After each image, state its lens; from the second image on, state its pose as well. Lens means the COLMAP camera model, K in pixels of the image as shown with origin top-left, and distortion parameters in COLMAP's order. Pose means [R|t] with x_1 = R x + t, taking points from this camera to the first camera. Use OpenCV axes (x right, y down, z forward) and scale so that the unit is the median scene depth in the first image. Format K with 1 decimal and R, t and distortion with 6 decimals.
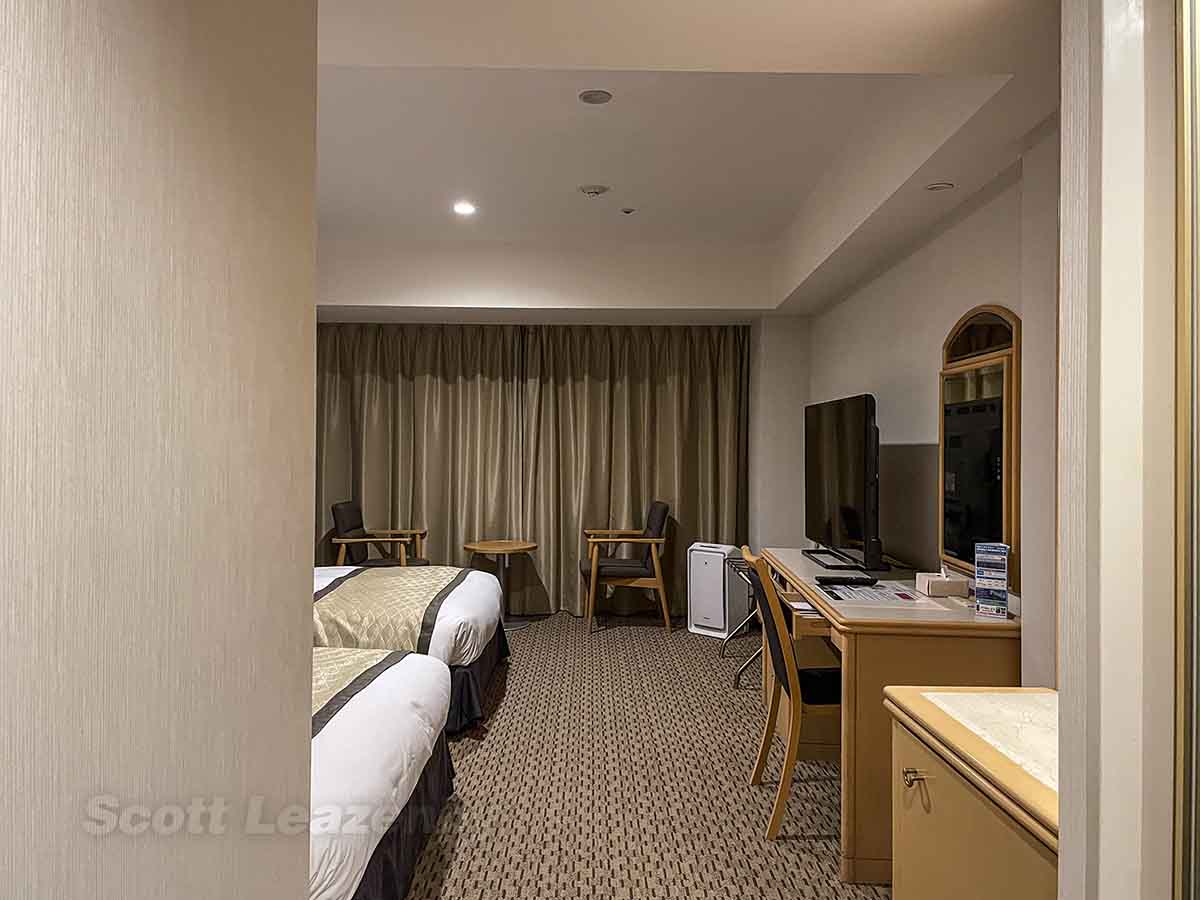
lens RADIAL K [[906.2, 0, 600.0], [0, 906.2, 450.0], [0, 0, 1]] dist [0.002089, -0.000596]
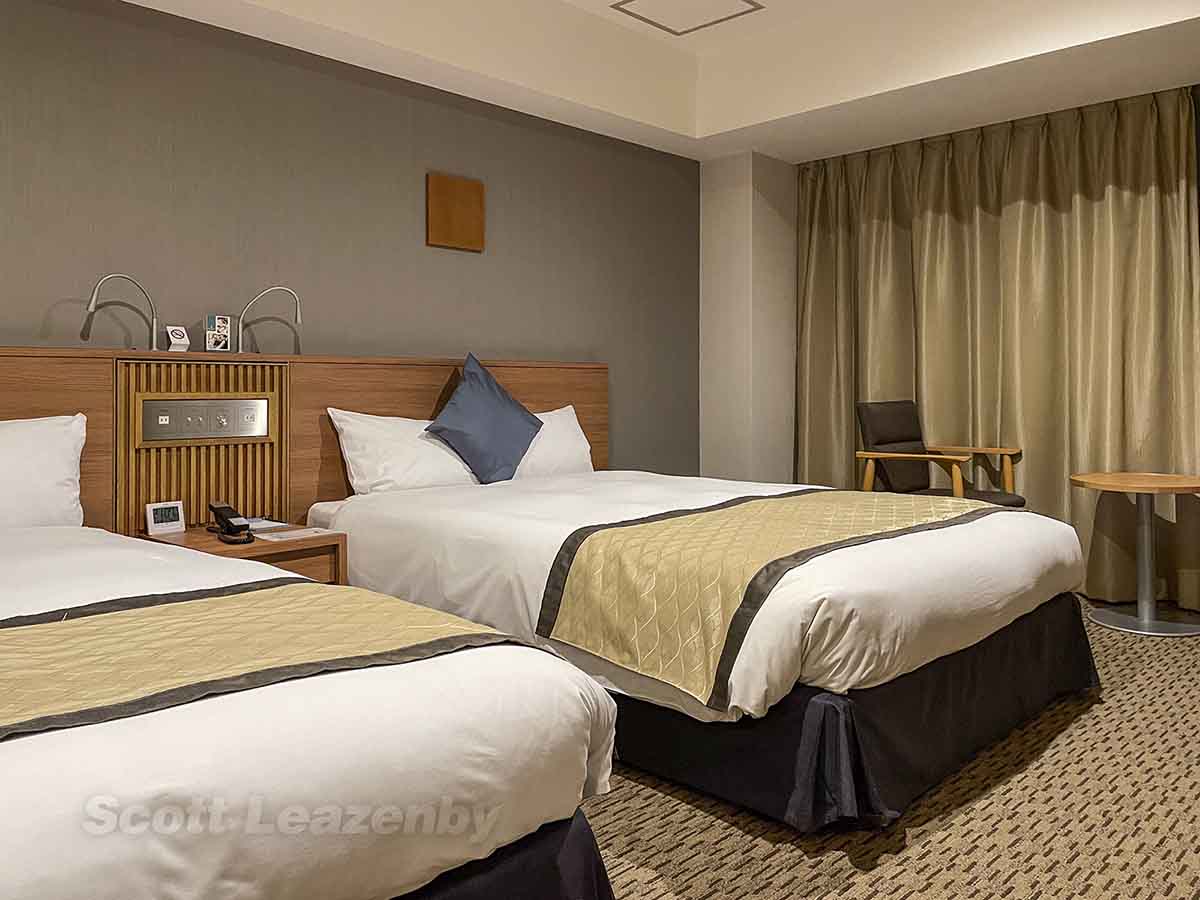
lens RADIAL K [[927.1, 0, 600.7], [0, 927.1, 387.1], [0, 0, 1]] dist [0.008581, 0.000789]
pose [[0.701734, -0.007489, -0.712400, 0.062587], [0.001613, 0.999959, -0.008922, 0.051509], [0.712437, 0.005112, 0.701717, 0.347438]]
